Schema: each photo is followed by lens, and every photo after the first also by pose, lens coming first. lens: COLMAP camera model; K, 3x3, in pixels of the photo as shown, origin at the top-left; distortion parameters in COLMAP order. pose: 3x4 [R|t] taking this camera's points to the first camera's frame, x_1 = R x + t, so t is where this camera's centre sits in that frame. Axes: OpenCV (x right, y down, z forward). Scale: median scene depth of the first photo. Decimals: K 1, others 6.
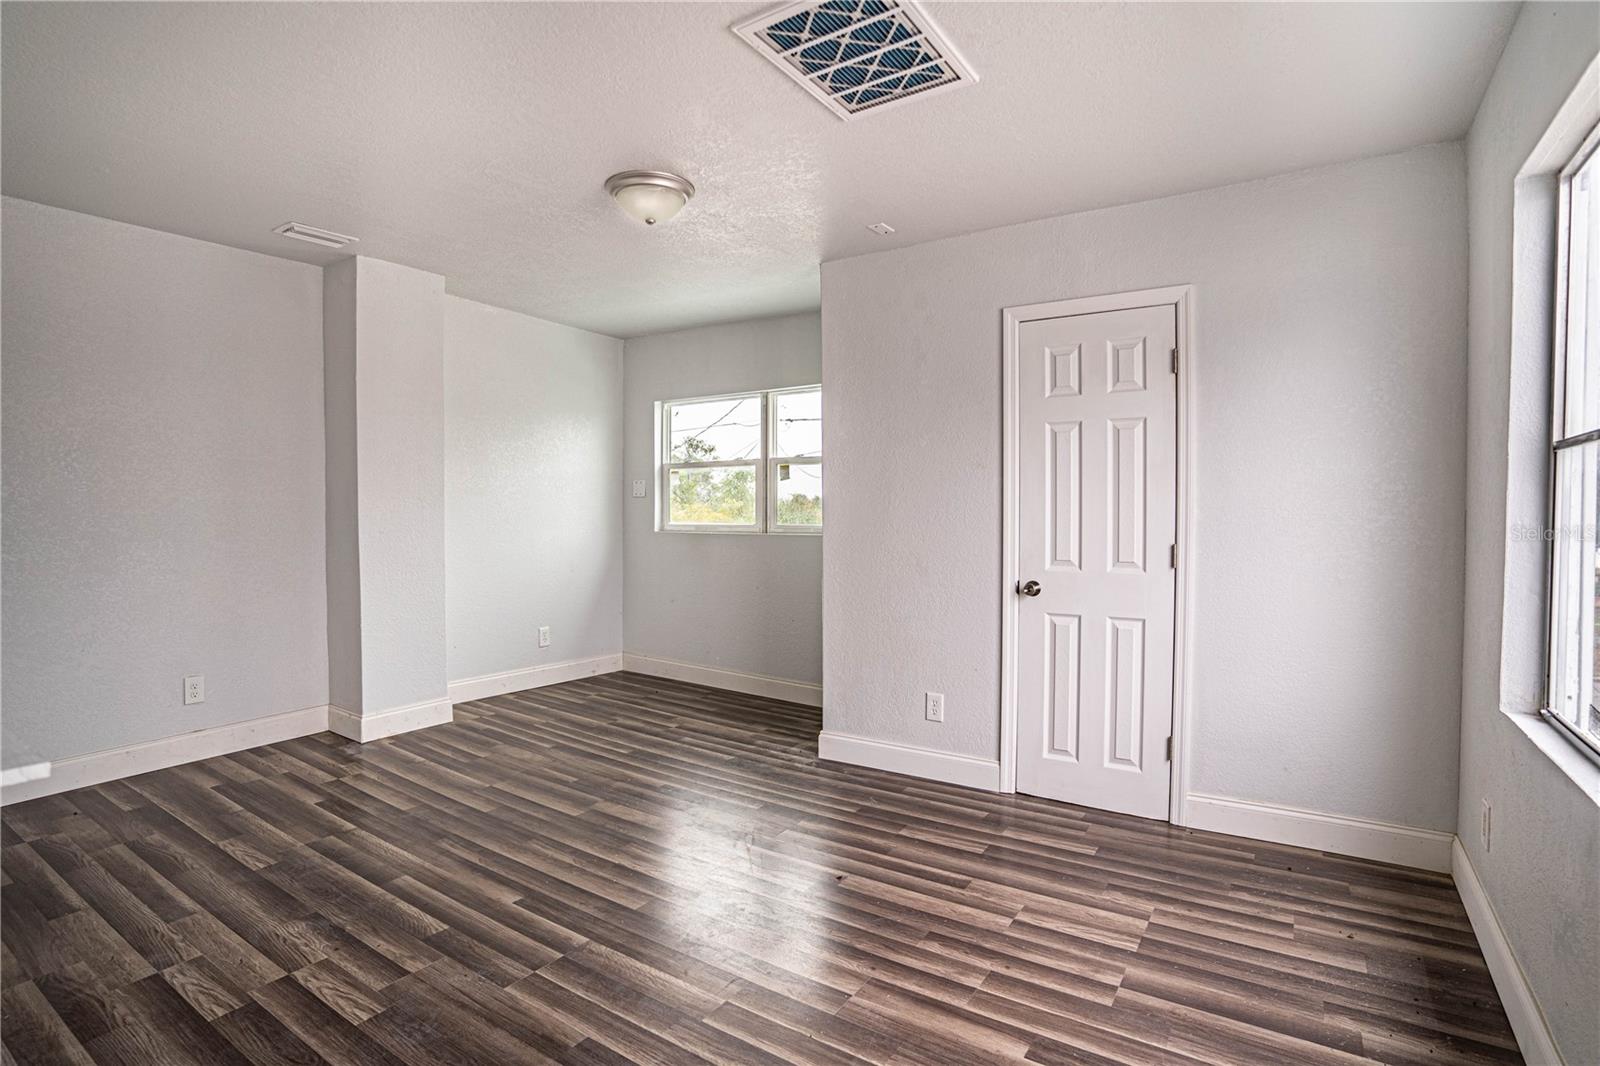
lens RADIAL K [[777.5, 0, 800.0], [0, 777.5, 533.0], [0, 0, 1]] dist [-0.071084, 0.041285]
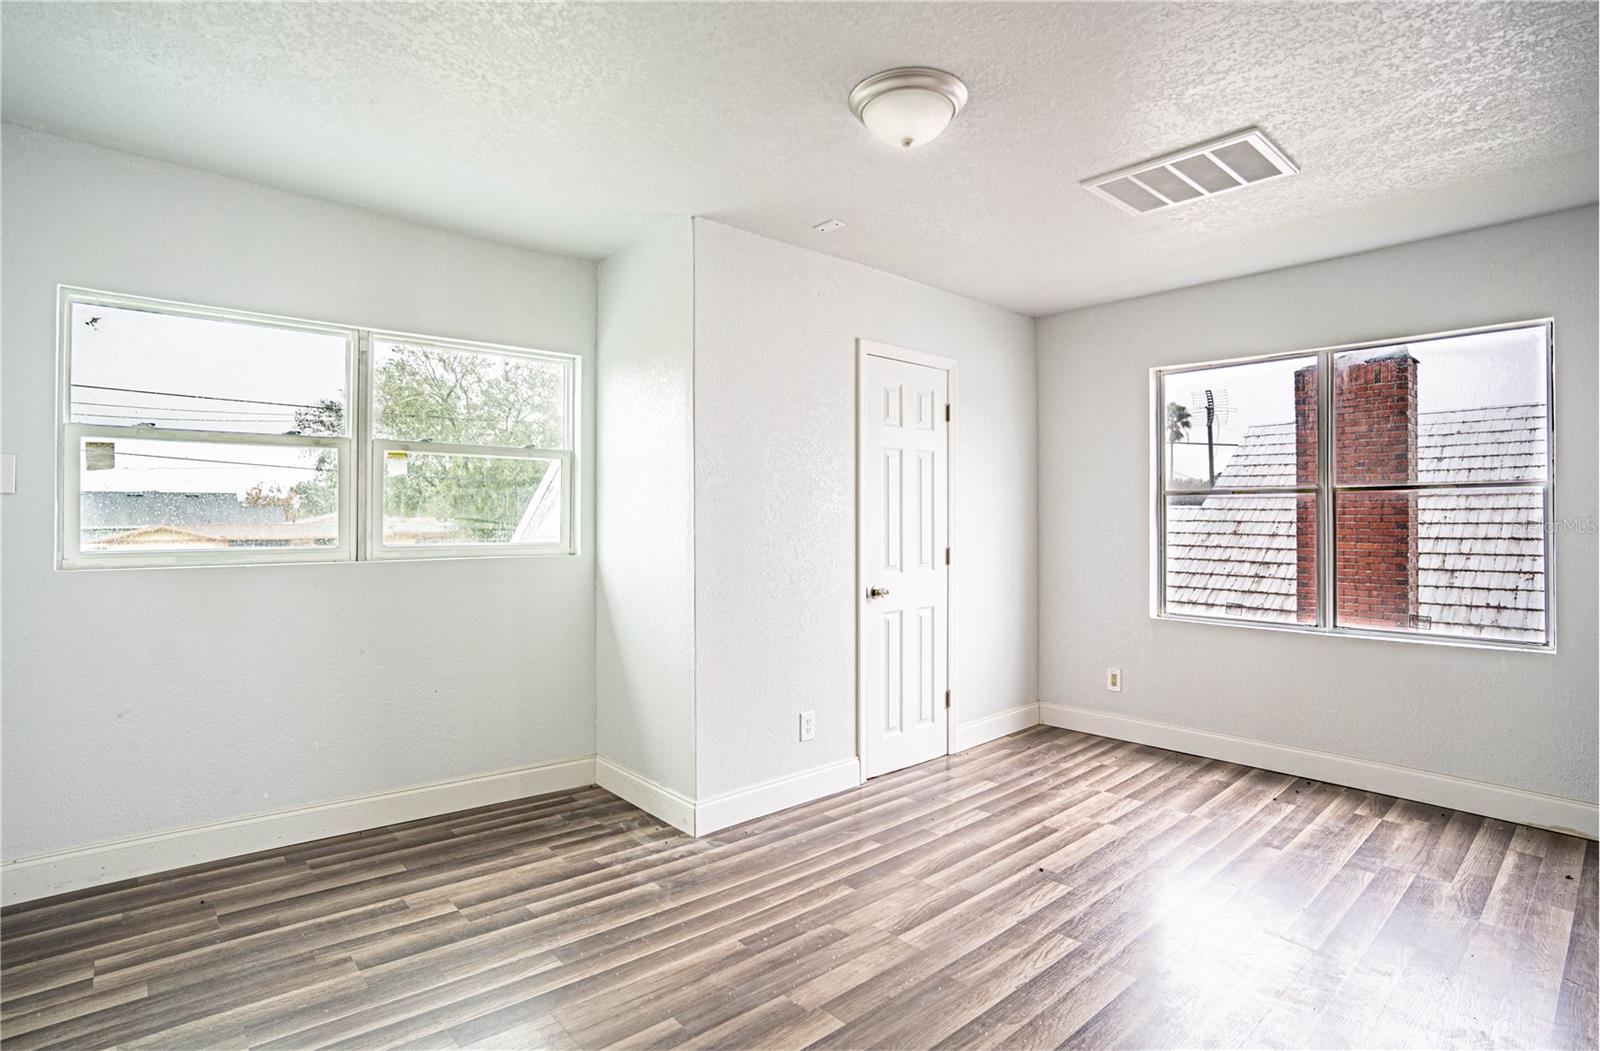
lens RADIAL K [[787.9, 0, 800.0], [0, 787.9, 525.5], [0, 0, 1]] dist [-0.051412, 0.000623]
pose [[0.258125, -0.002823, 0.966107, -0.802862], [0.022418, 0.999744, -0.003069, -0.019627], [-0.965851, 0.022450, 0.258122, 0.786663]]
